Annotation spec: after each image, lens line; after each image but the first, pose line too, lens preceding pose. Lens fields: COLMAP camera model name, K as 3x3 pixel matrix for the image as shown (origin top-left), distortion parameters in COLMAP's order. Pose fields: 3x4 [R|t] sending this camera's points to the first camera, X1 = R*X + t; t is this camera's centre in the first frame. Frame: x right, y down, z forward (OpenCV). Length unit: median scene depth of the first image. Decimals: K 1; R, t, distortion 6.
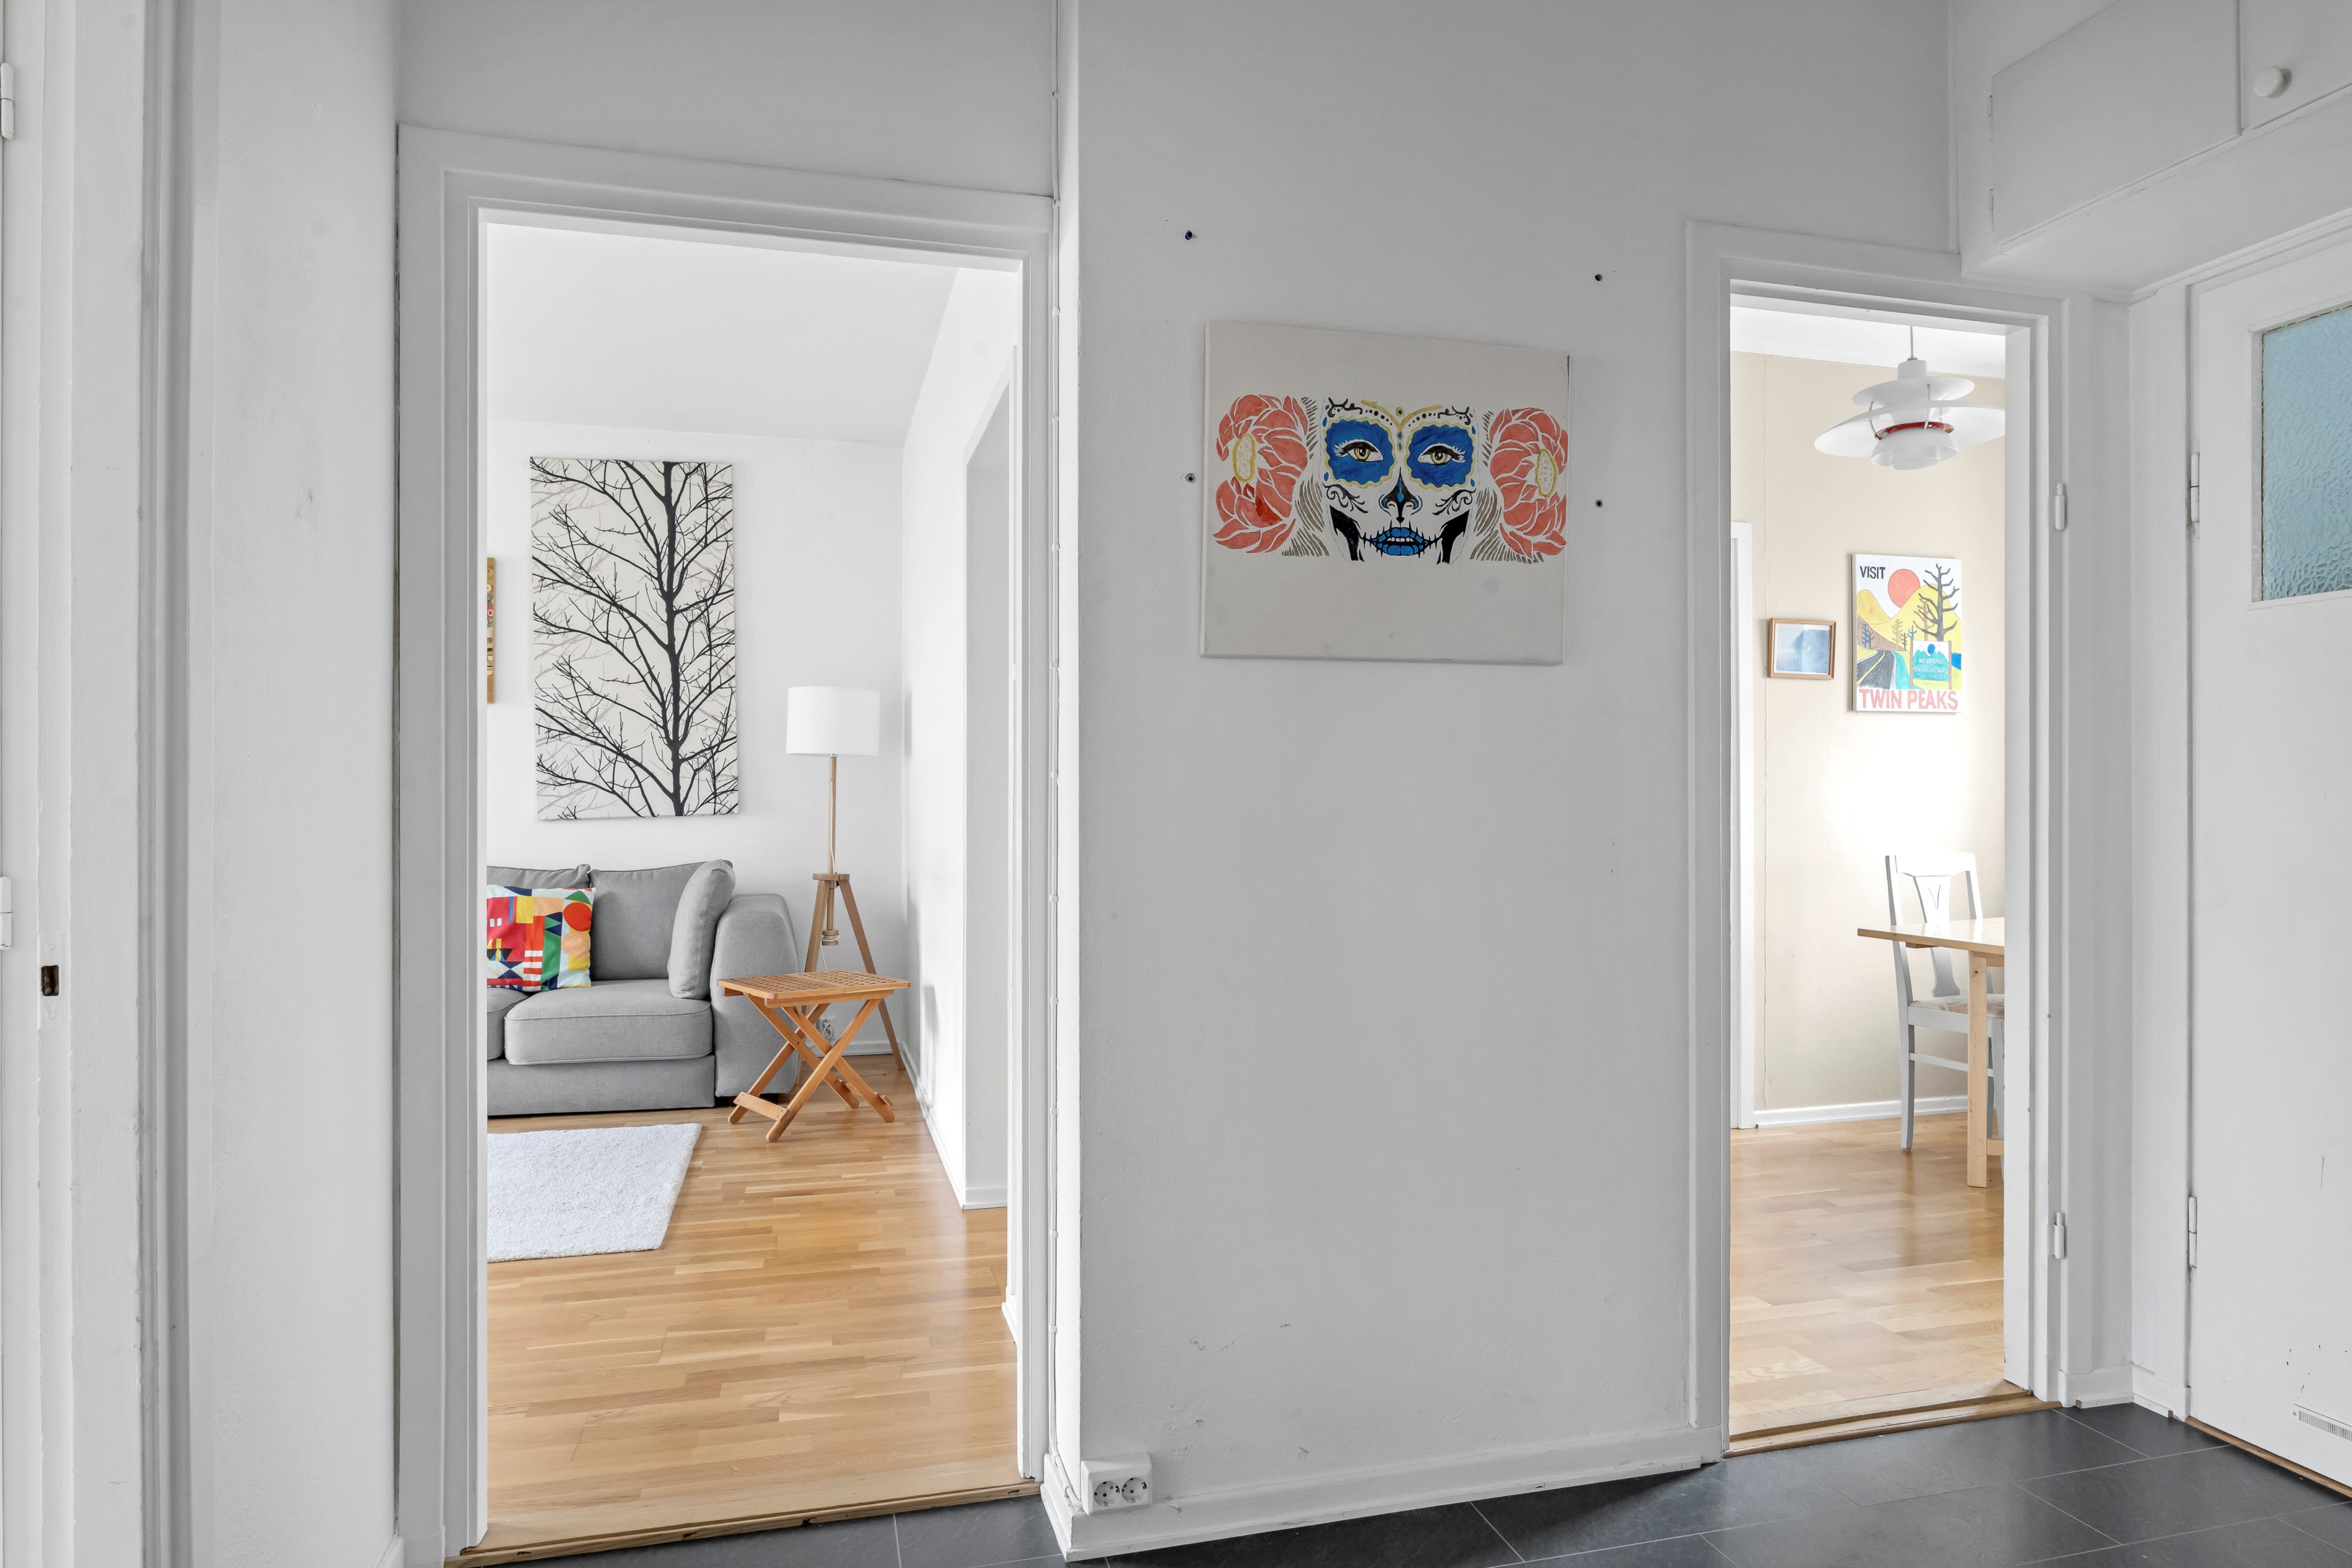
lens RADIAL K [[1401.1, 0, 1164.0], [0, 1401.1, 797.6], [0, 0, 1]] dist [-0.009445, -0.000393]
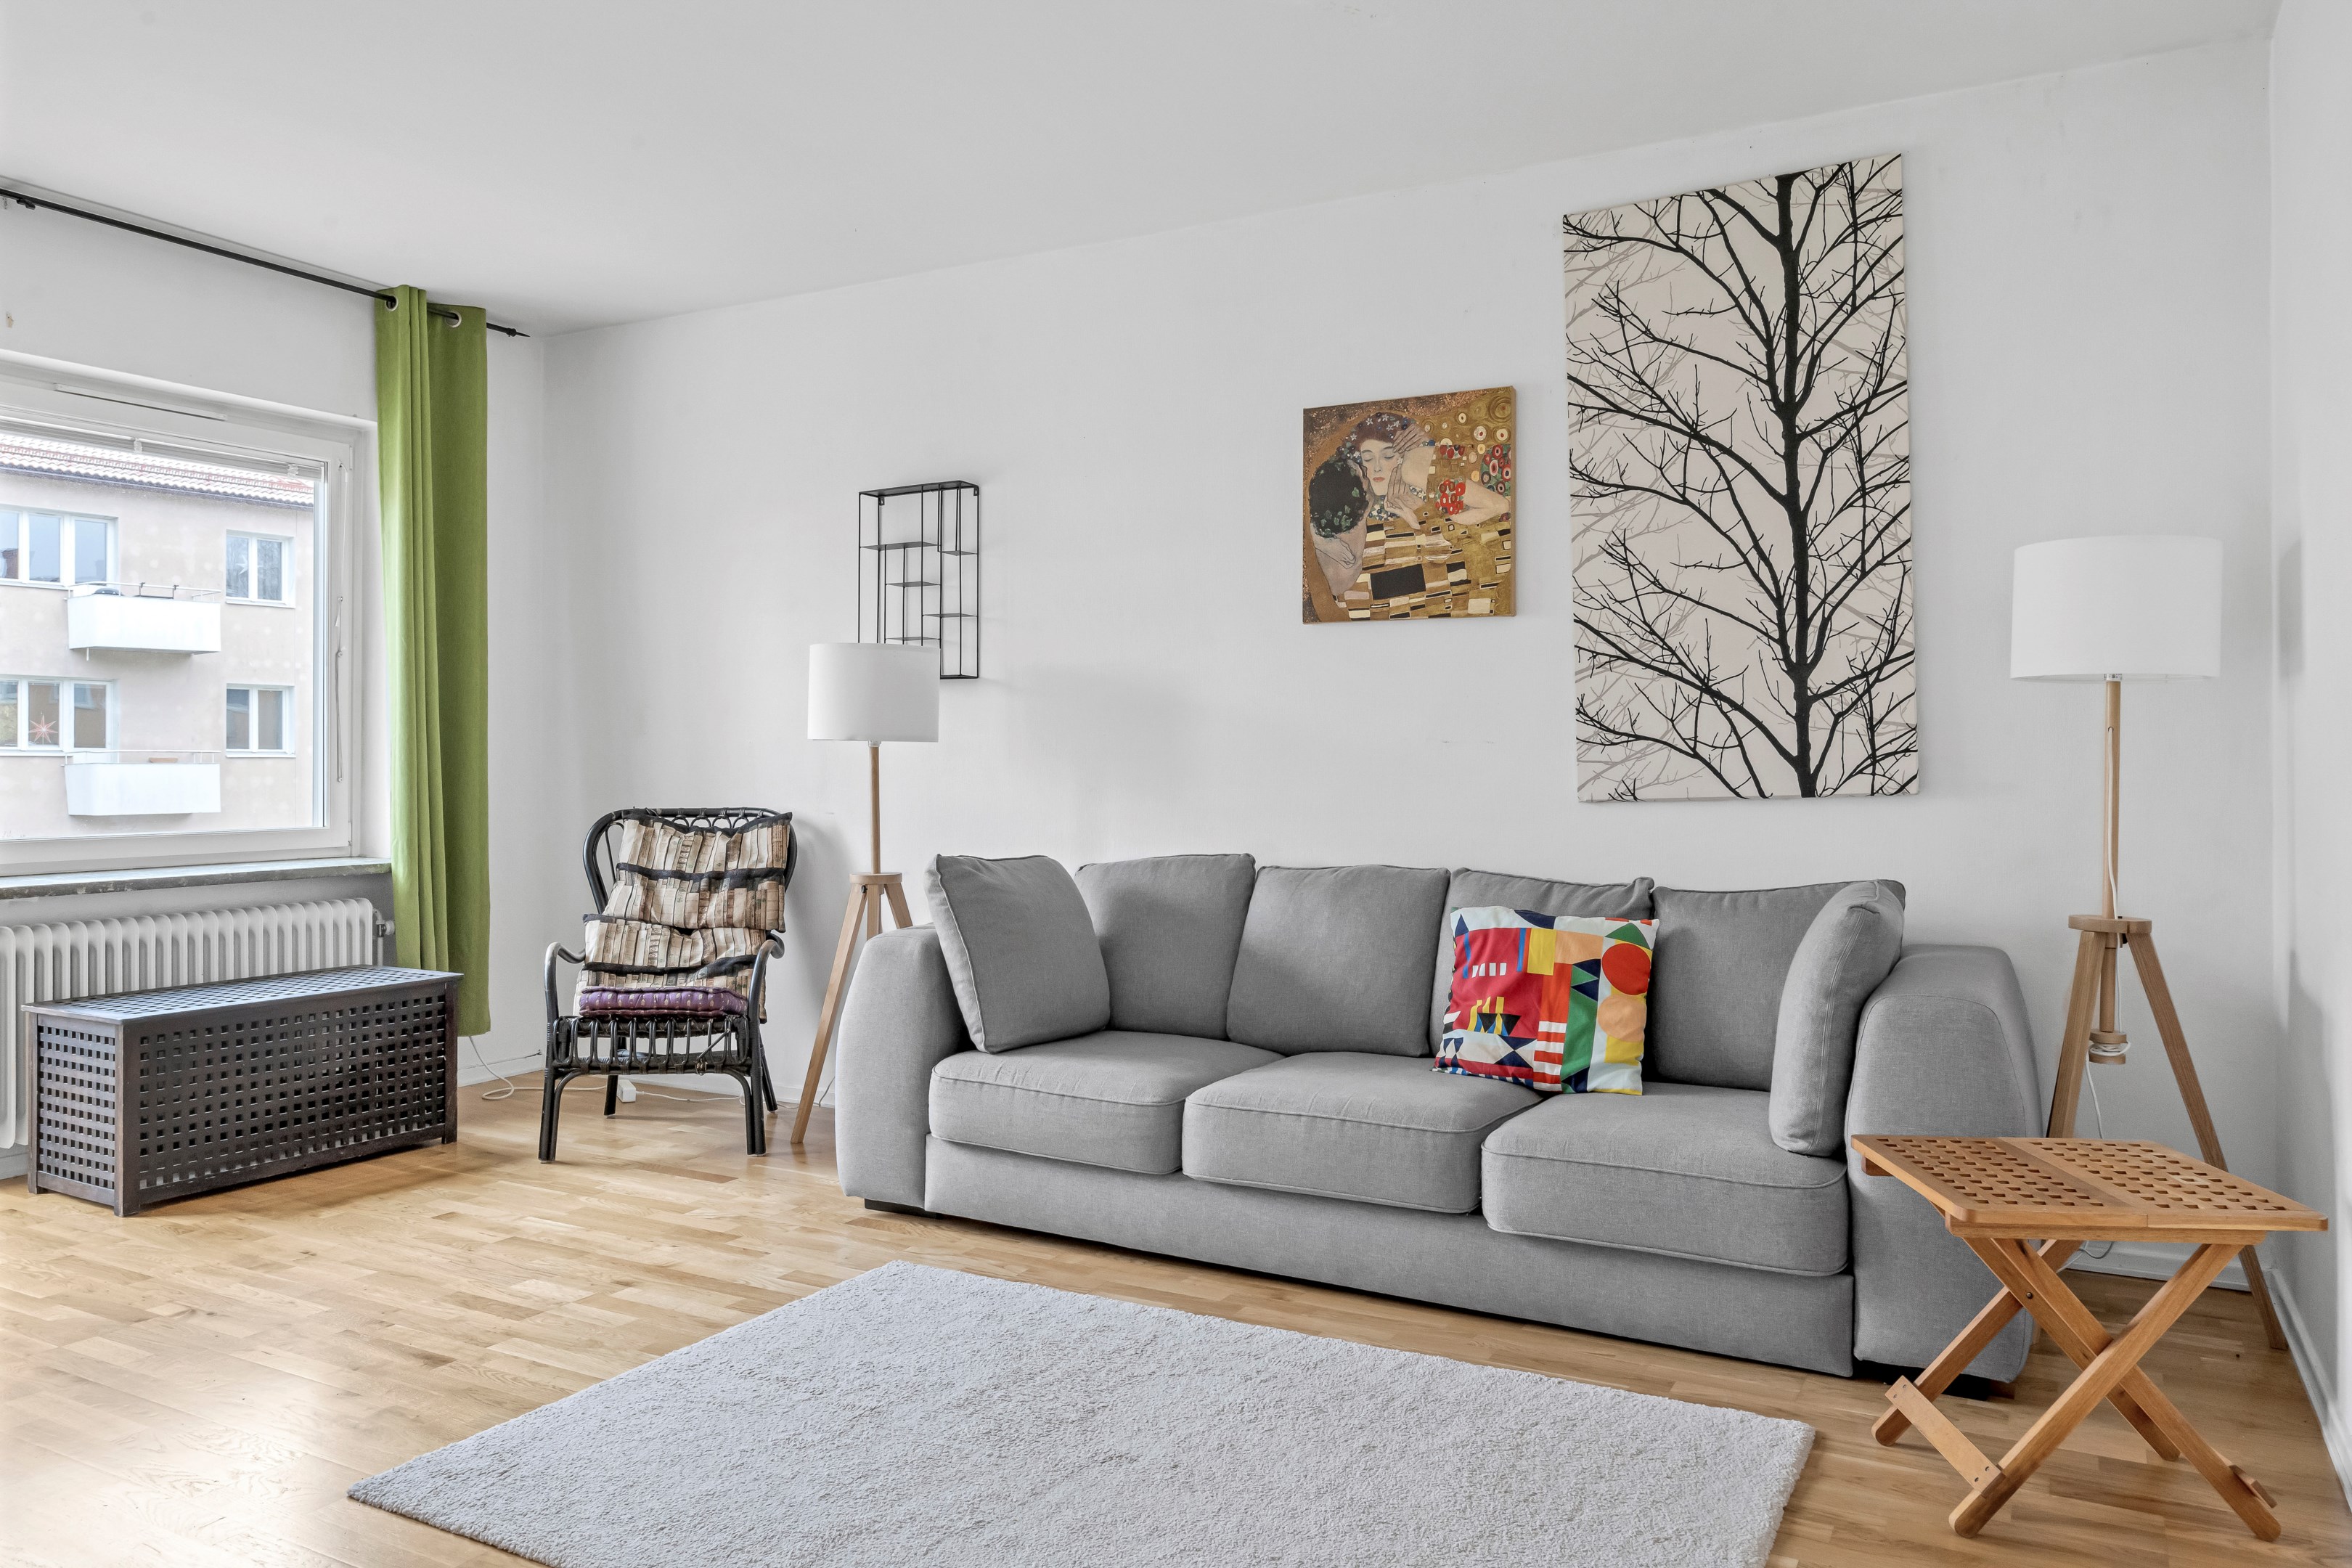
lens RADIAL K [[1617.6, 0, 1182.0], [0, 1617.6, 762.3], [0, 0, 1]] dist [-0.020366, 0.008756]
pose [[0.728828, -0.002736, -0.684692, -0.085517], [0.002830, 0.999996, -0.000983, -0.000934], [0.684691, -0.001222, 0.728832, 0.354136]]
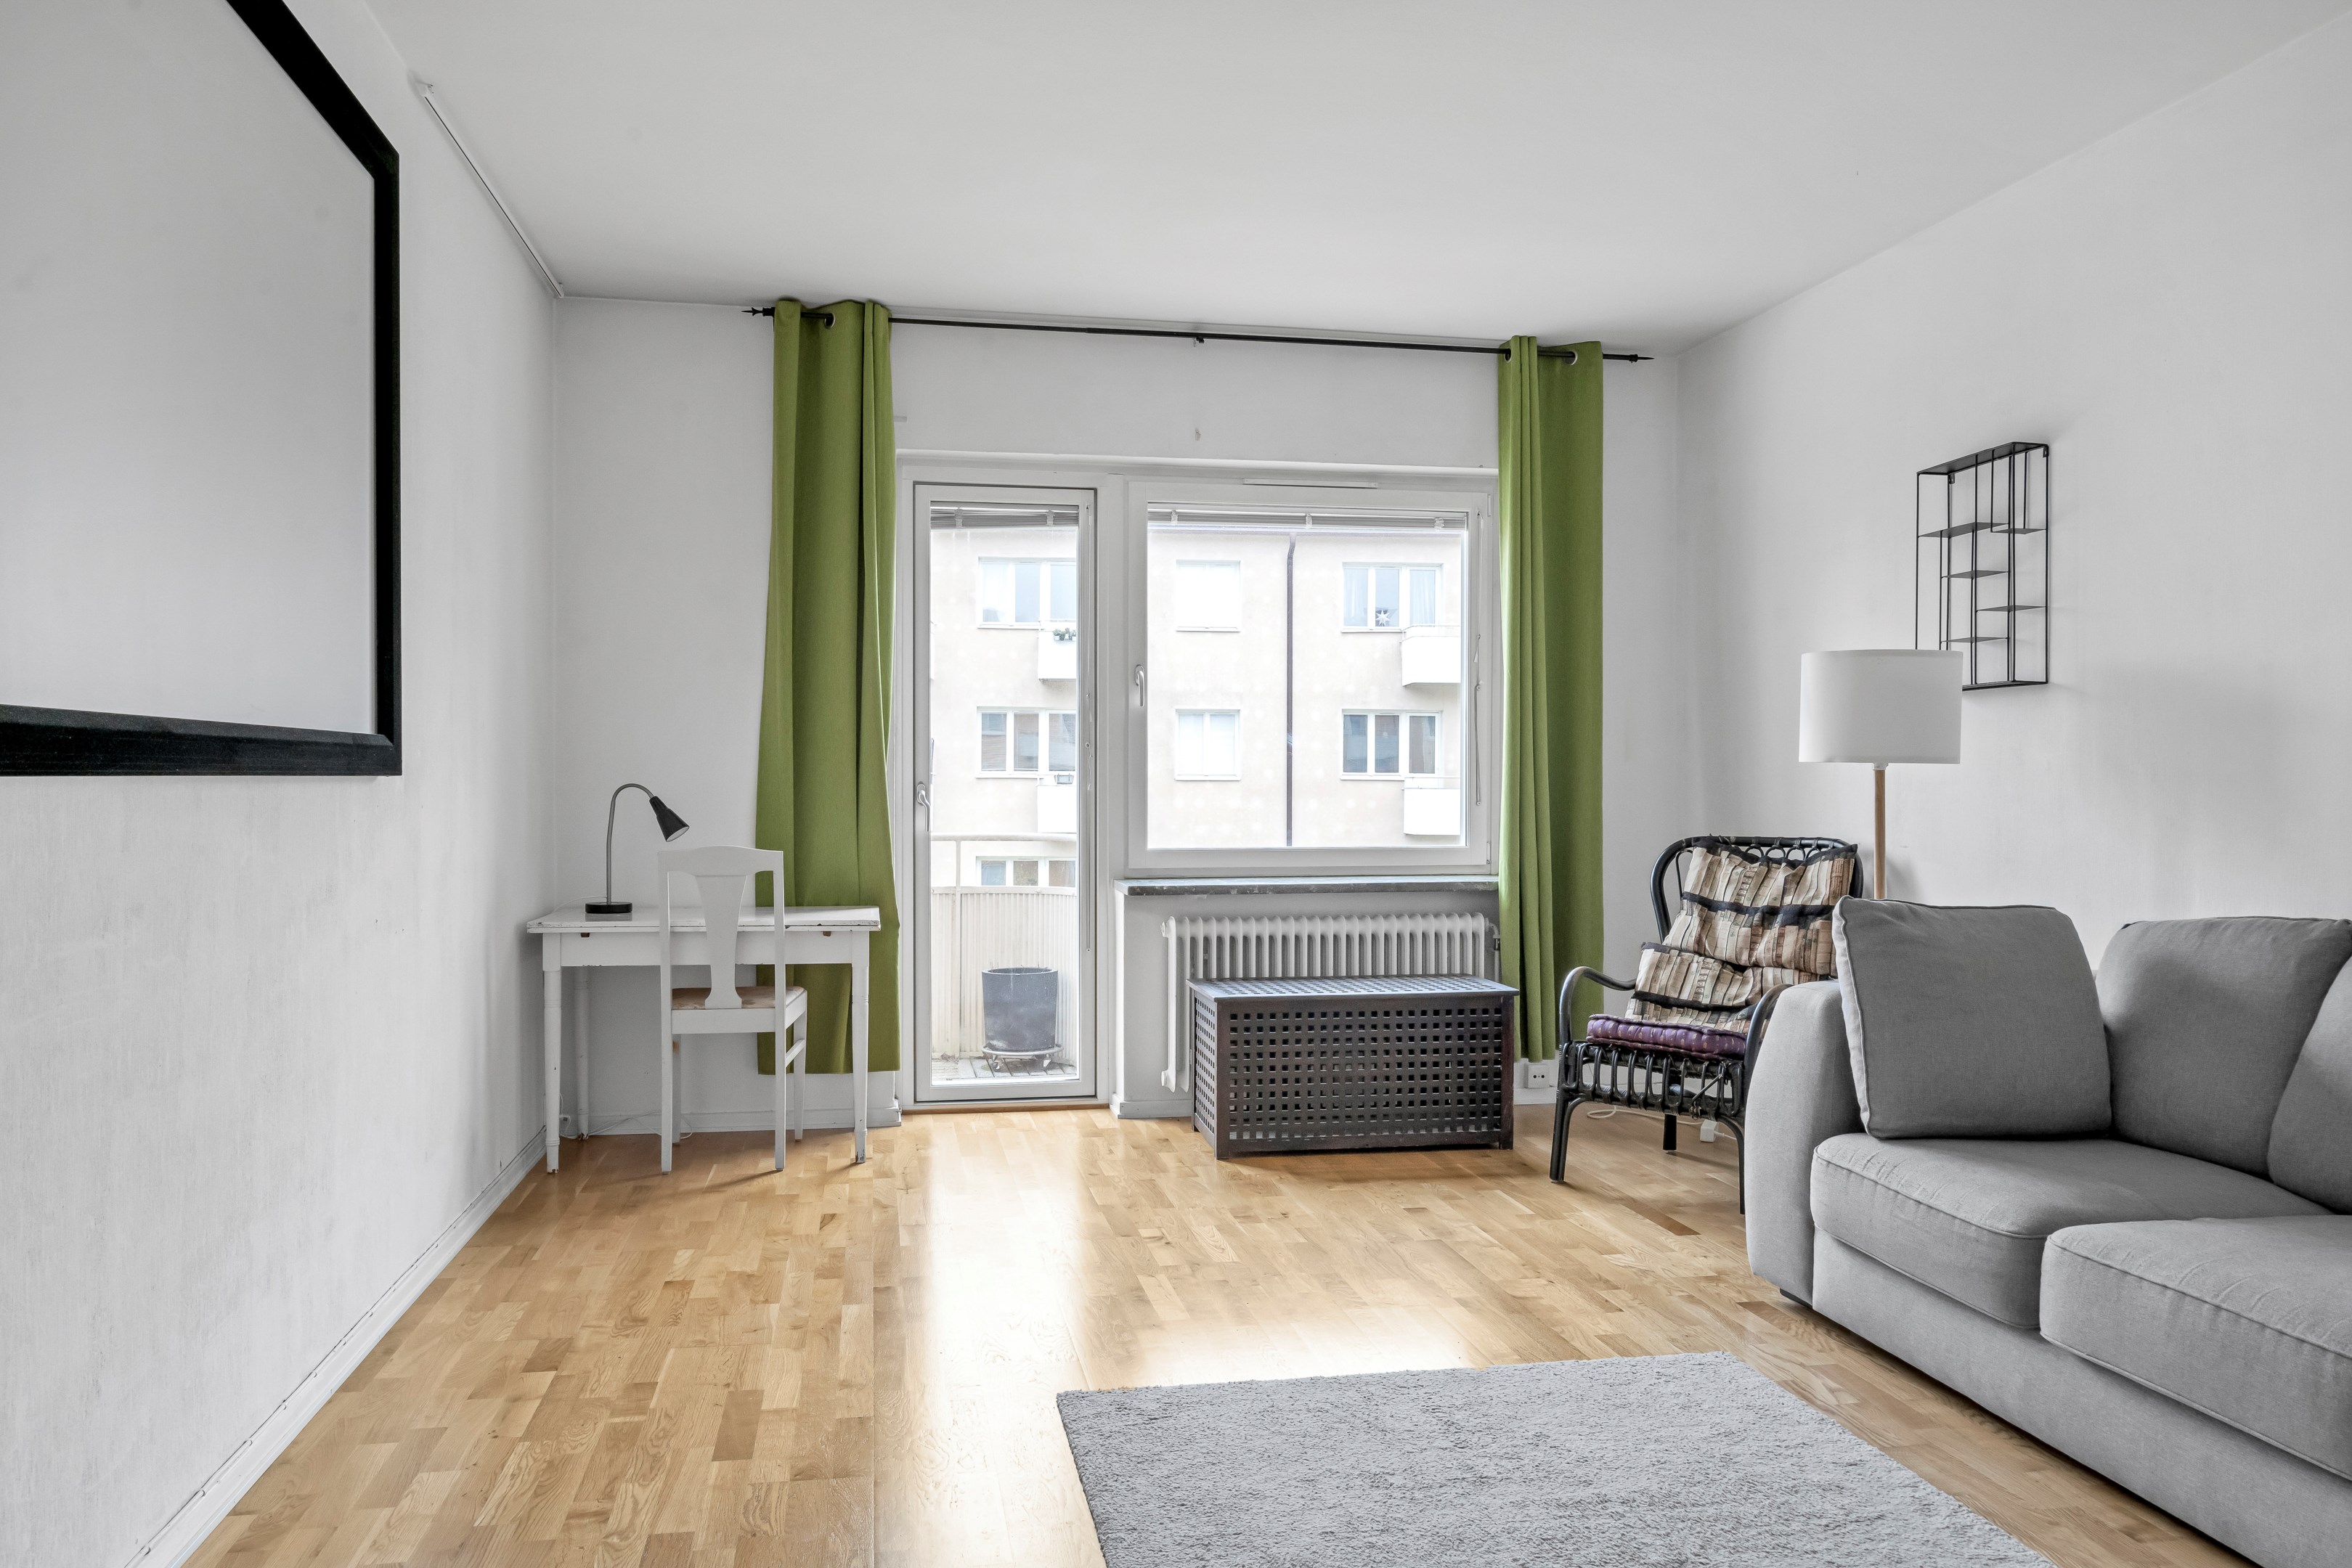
lens RADIAL K [[1682.5, 0, 1175.9], [0, 1682.5, 802.2], [0, 0, 1]] dist [-0.005637, -0.005893]
pose [[-0.070687, 0.007010, -0.997474, -0.005542], [0.000219, 0.999975, 0.007012, -0.001217], [0.997499, 0.000277, -0.070687, 0.596572]]
